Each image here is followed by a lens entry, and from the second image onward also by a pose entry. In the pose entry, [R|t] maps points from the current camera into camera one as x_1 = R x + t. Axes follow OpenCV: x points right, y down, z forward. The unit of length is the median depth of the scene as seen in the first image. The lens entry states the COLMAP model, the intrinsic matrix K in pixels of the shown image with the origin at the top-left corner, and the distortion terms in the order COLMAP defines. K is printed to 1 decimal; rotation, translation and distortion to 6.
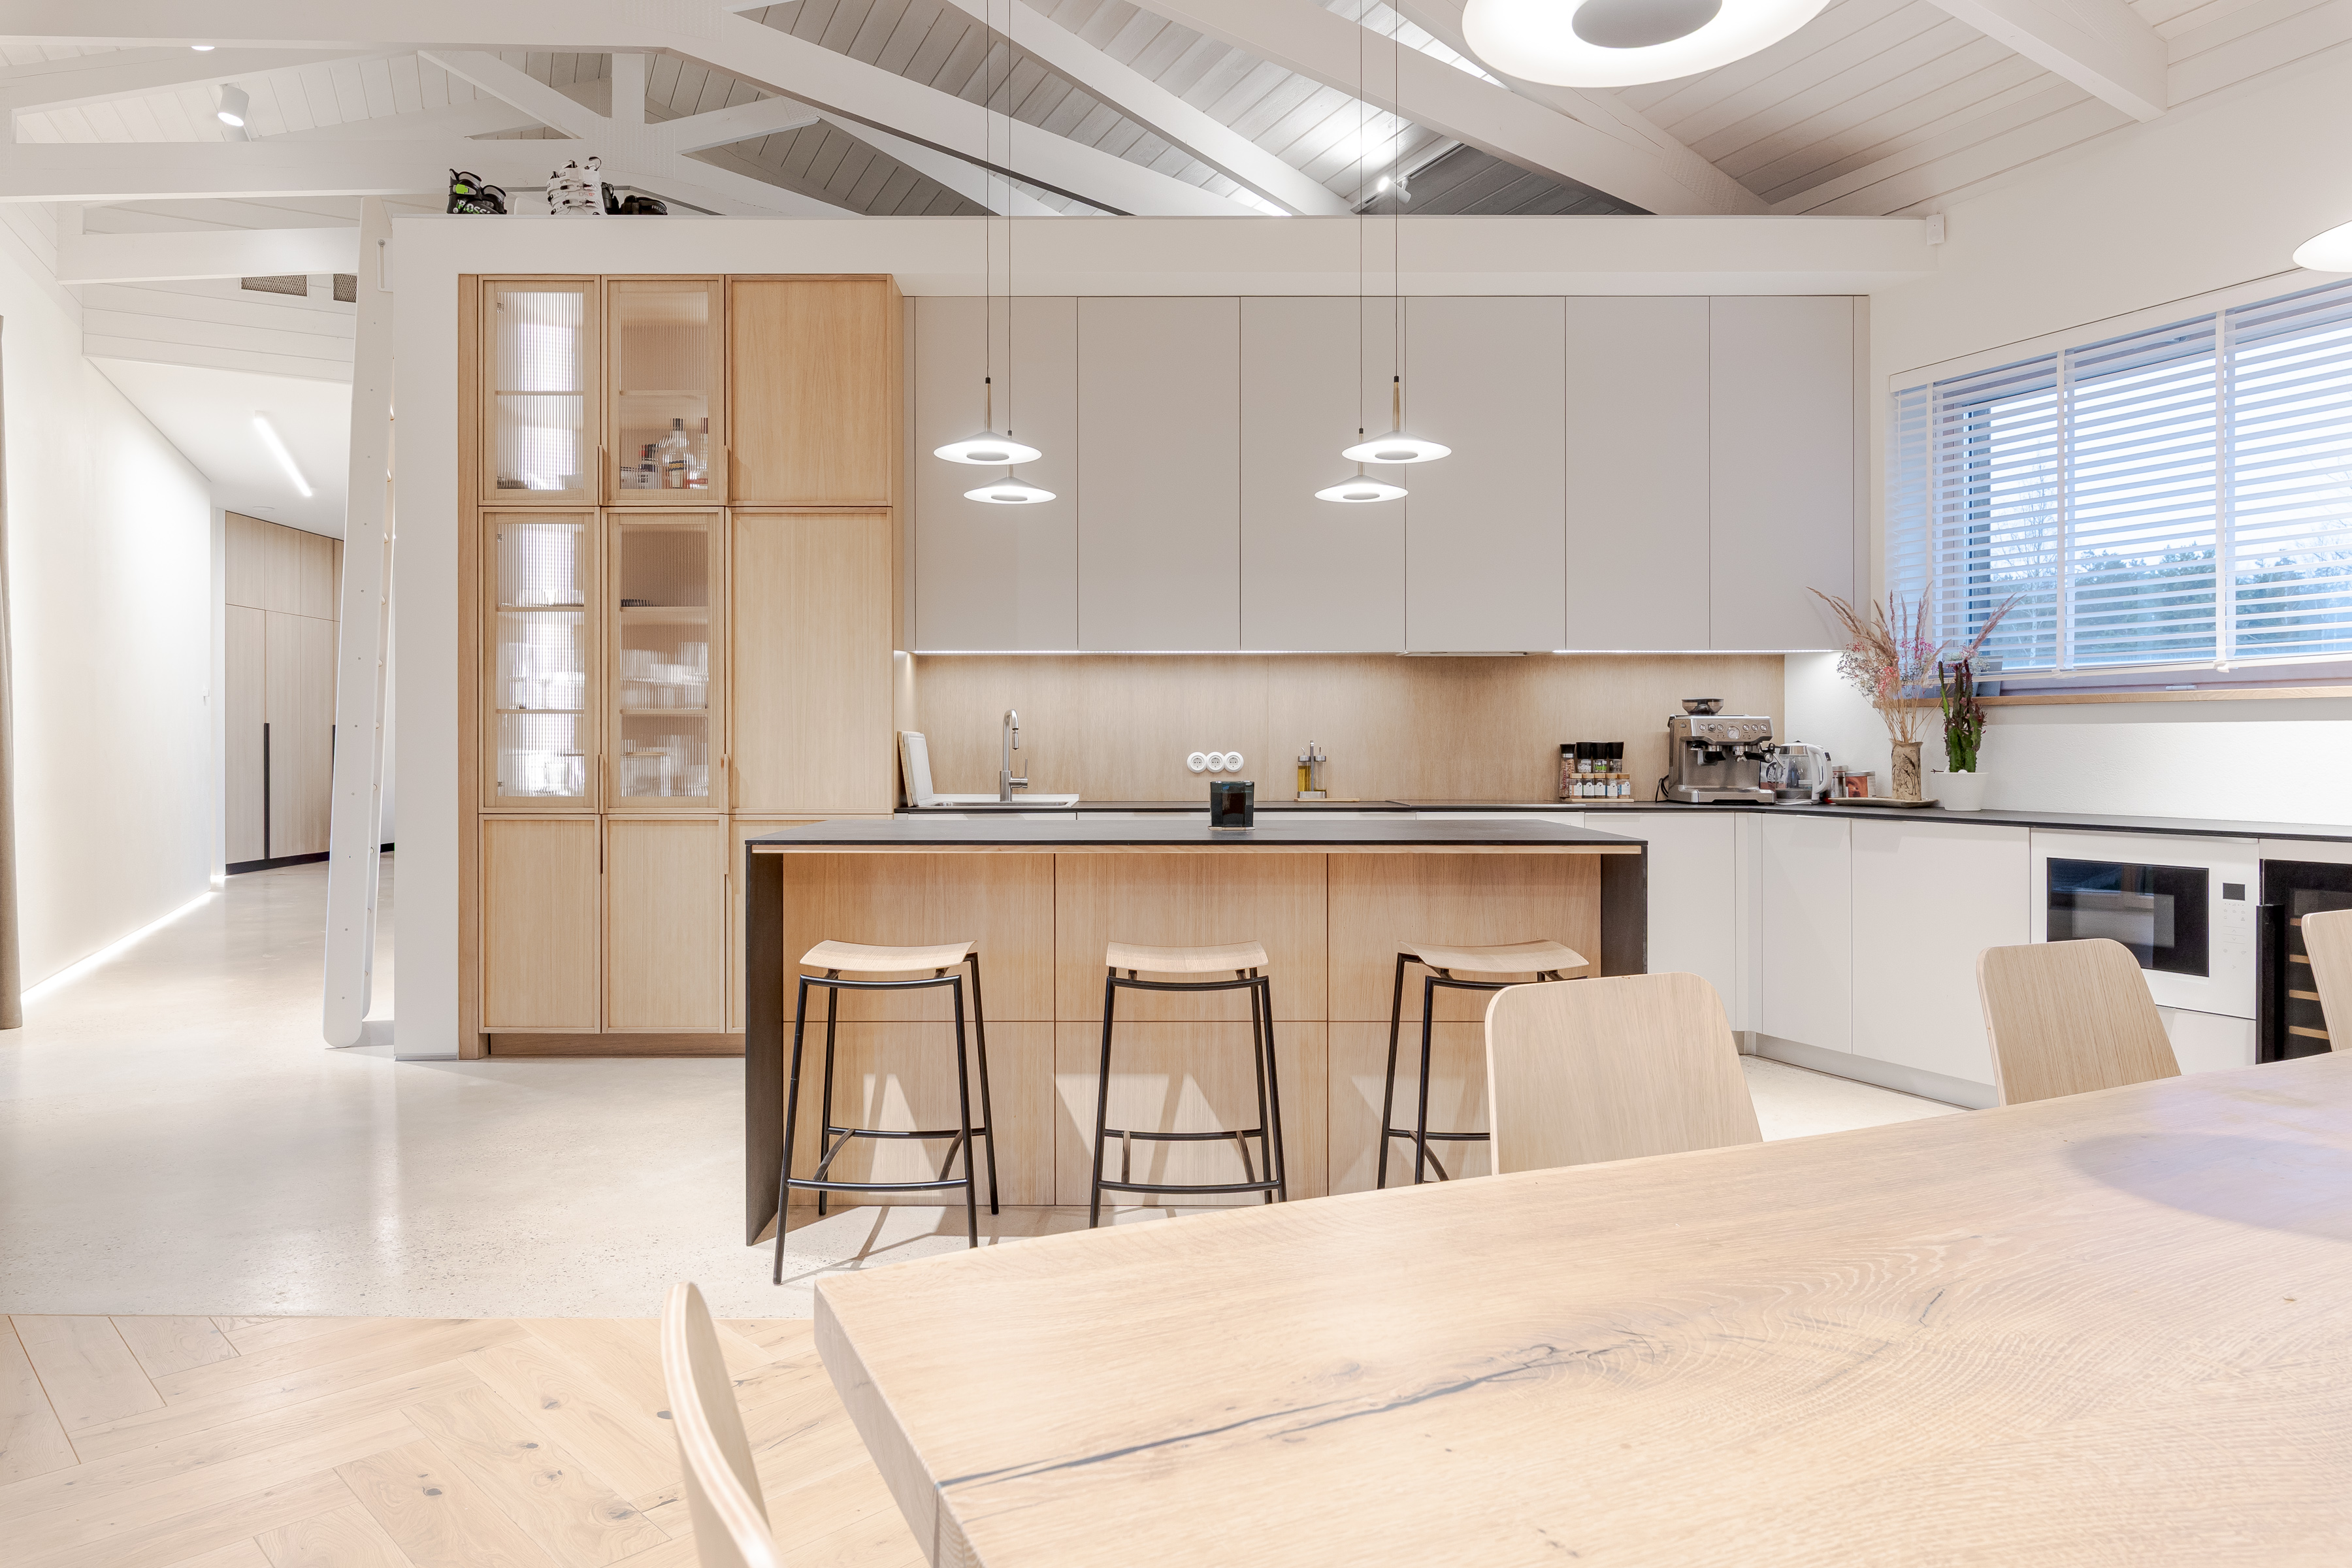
lens RADIAL K [[1457.8, 0, 1139.7], [0, 1457.8, 766.3], [0, 0, 1]] dist [-0.004968, 0.001131]
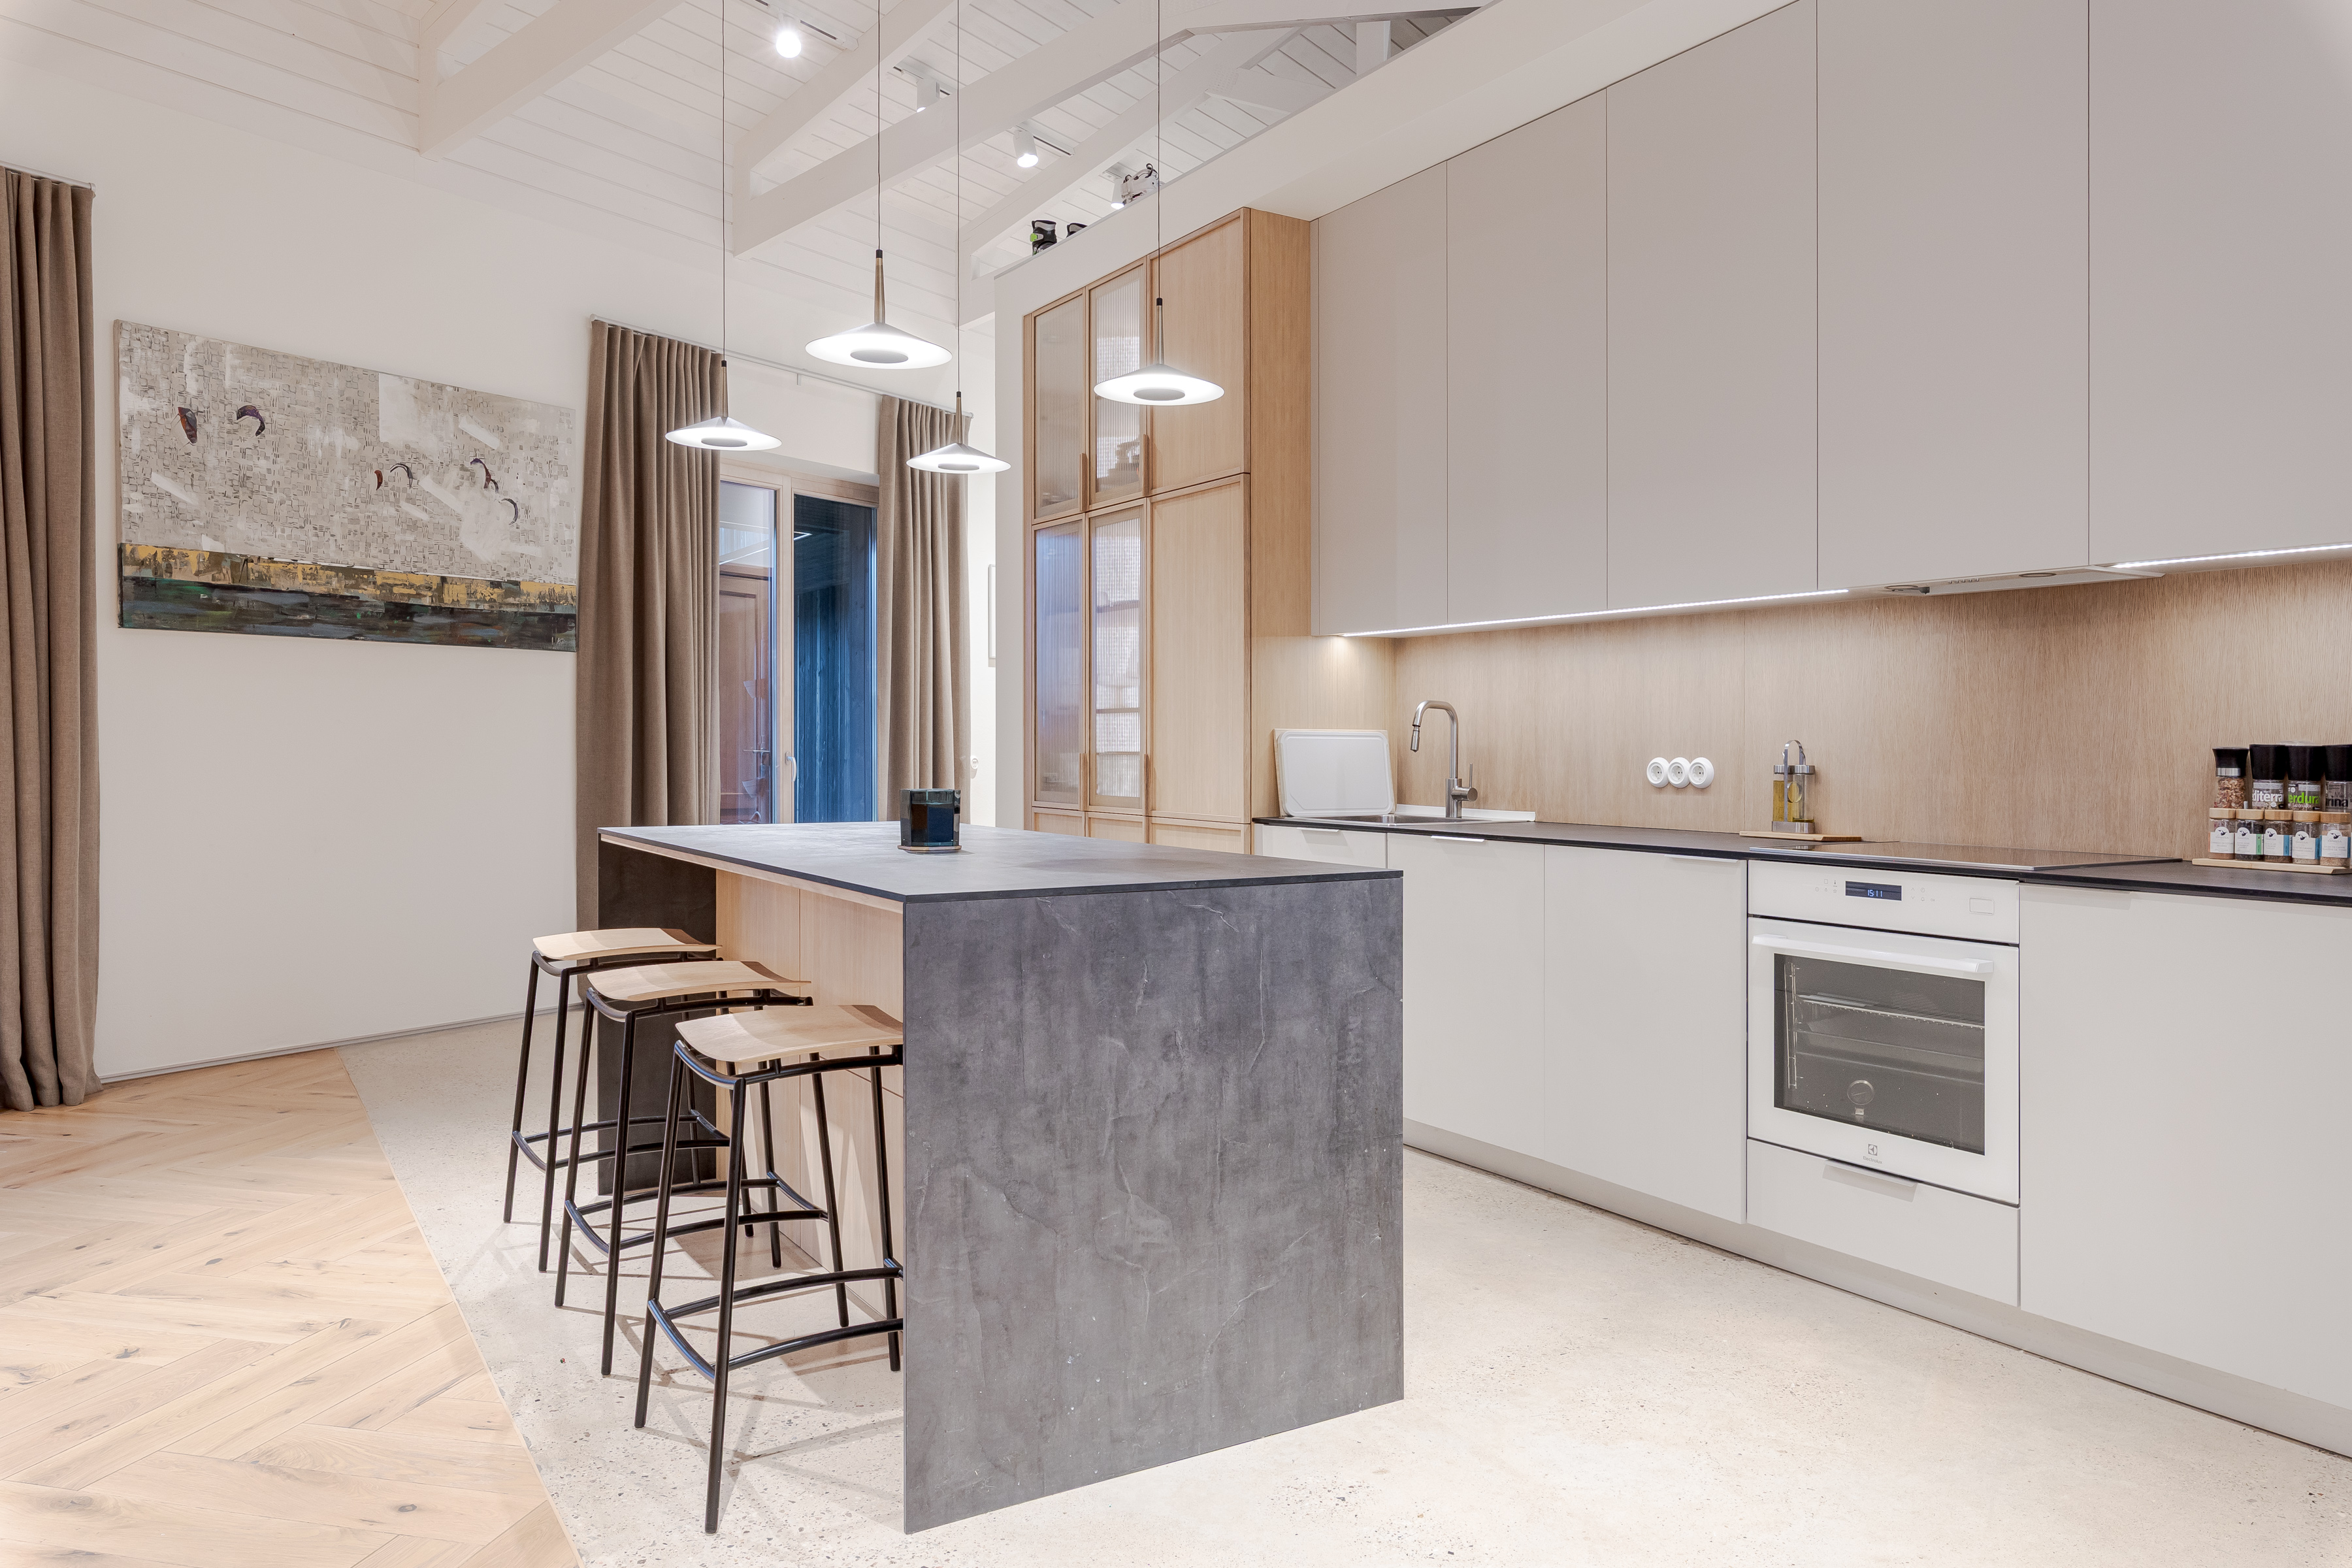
lens RADIAL K [[1599.9, 0, 1171.5], [0, 1599.9, 786.3], [0, 0, 1]] dist [-0.002645, 0.003527]
pose [[0.532464, 0.026228, -0.846046, 0.617614], [-0.016434, 0.999652, 0.020647, -0.008654], [0.846293, 0.002910, 0.532709, 0.448135]]
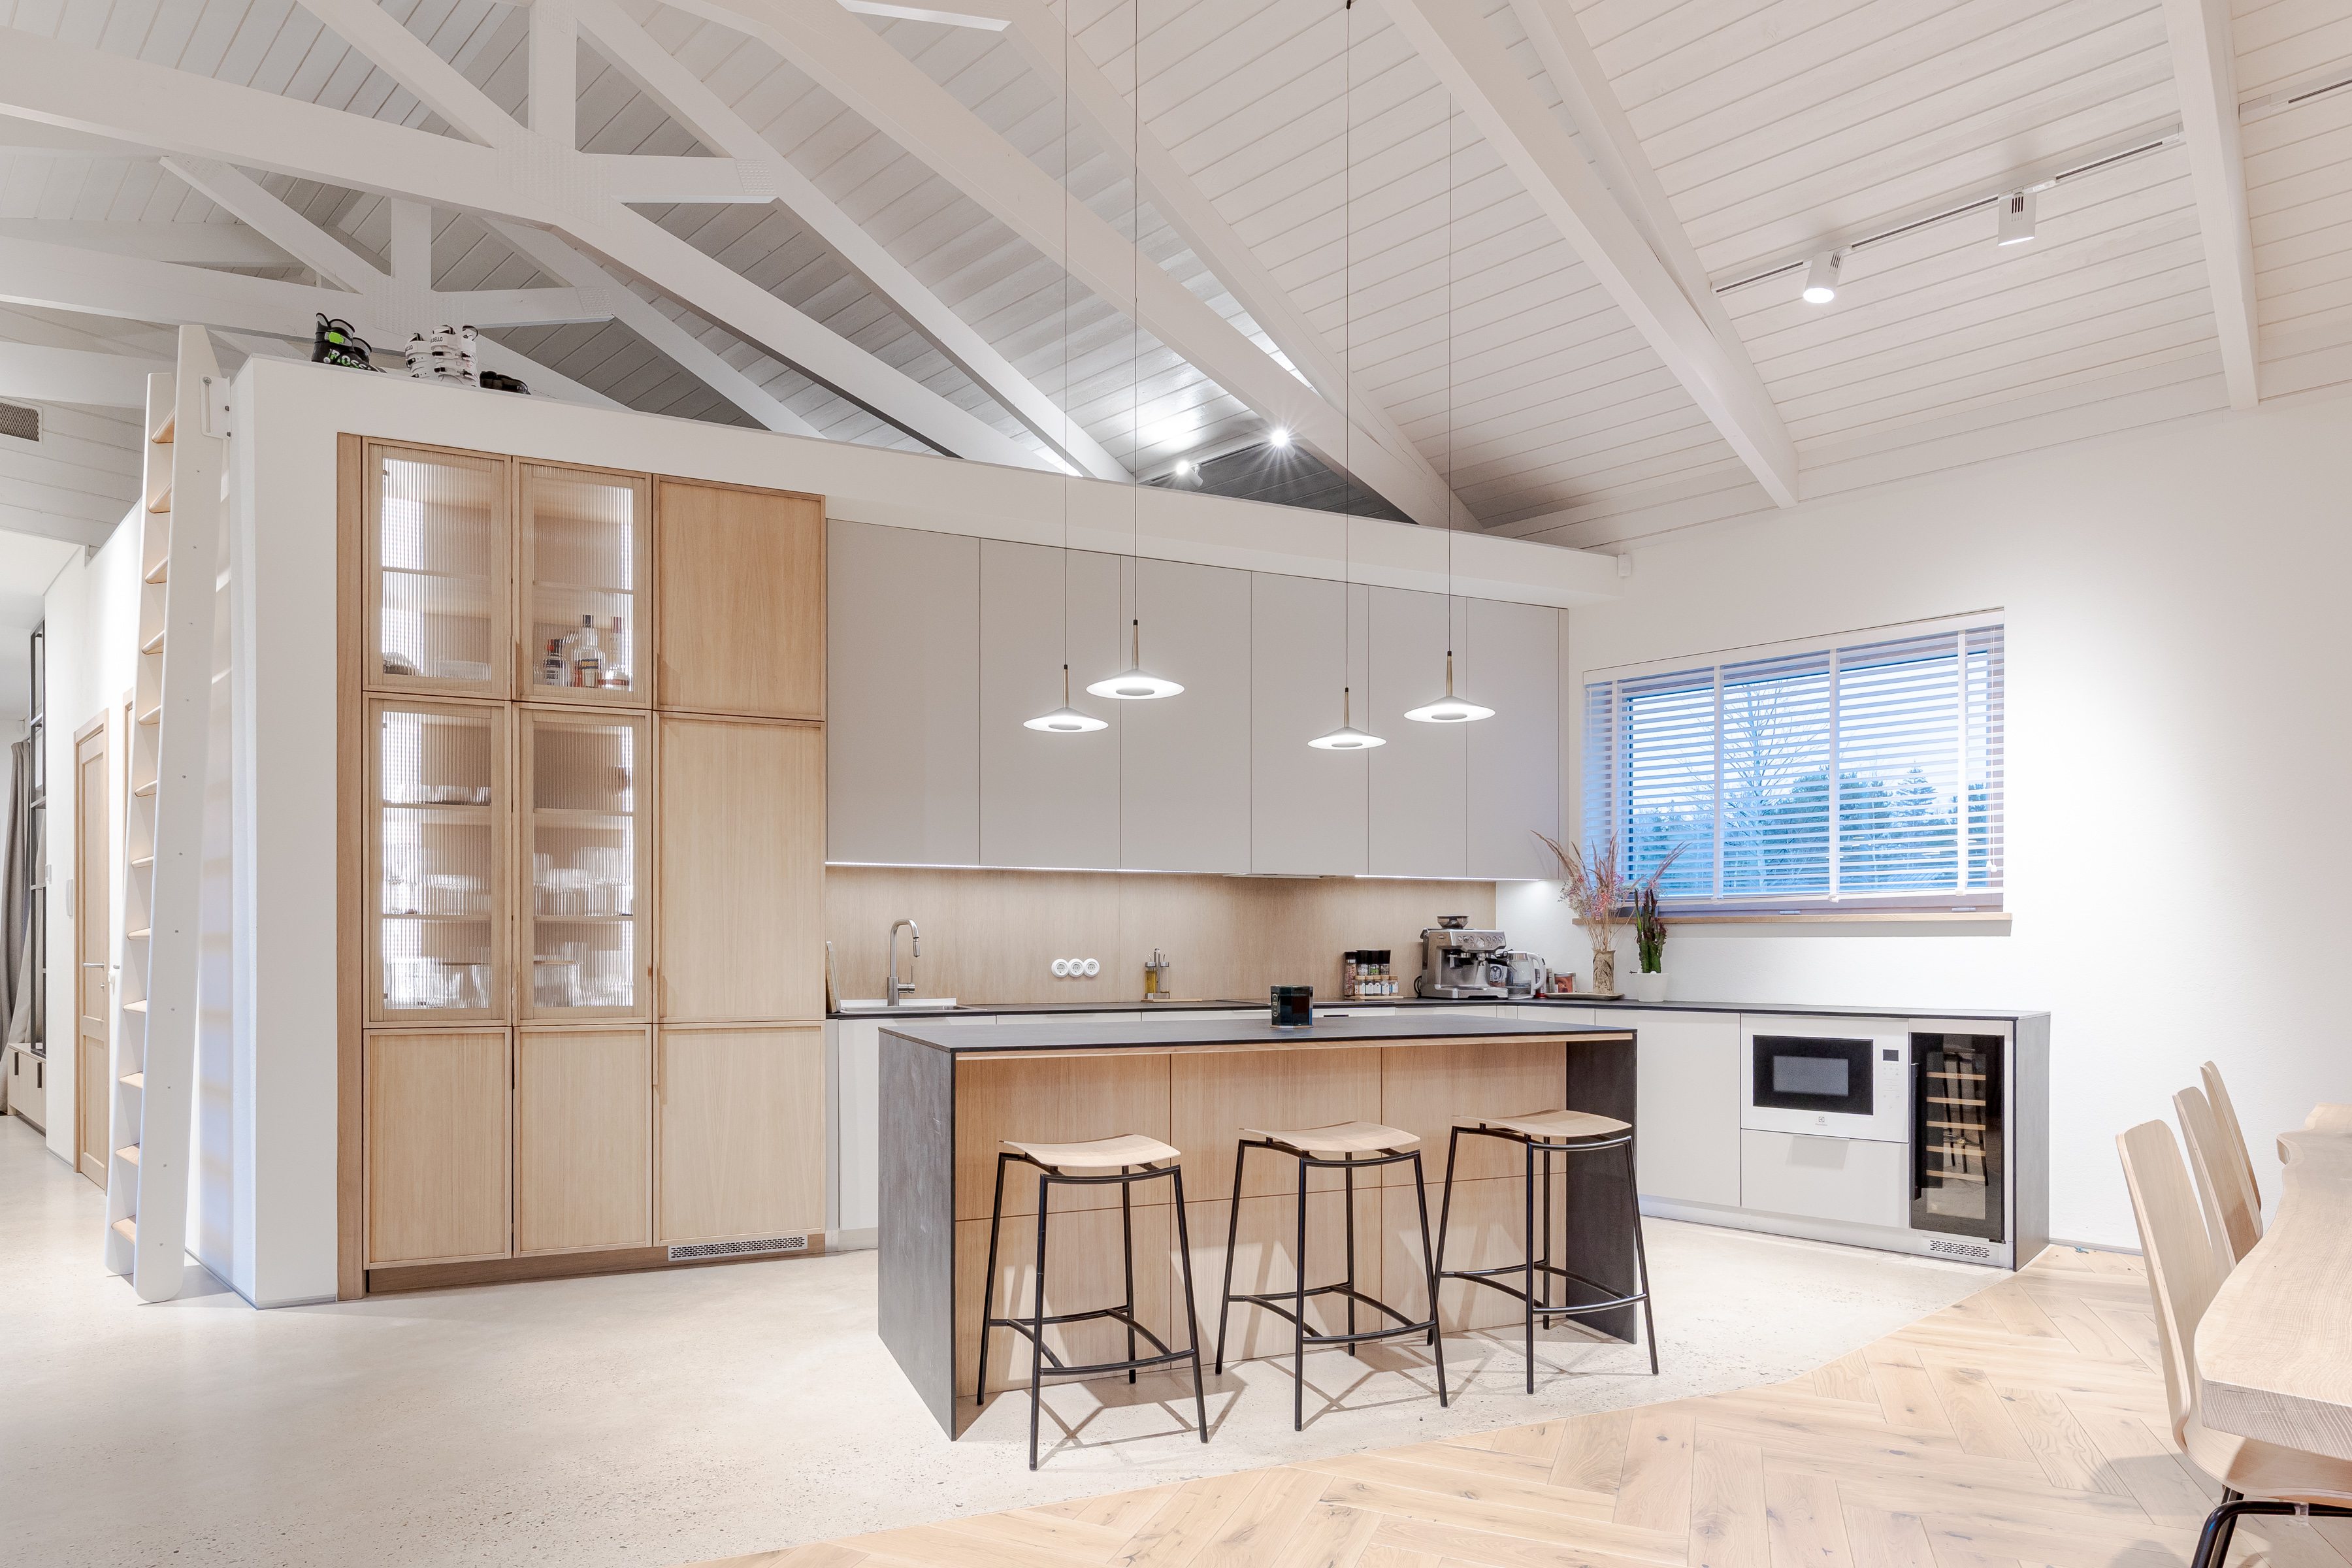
lens RADIAL K [[1308.7, 0, 1161.6], [0, 1308.7, 973.8], [0, 0, 1]] dist [-0.005838, 0.006034]
pose [[0.924811, -0.006655, 0.380369, -0.298483], [0.004806, 0.999972, 0.005812, -0.004250], [-0.380397, -0.003547, 0.924816, 0.053489]]
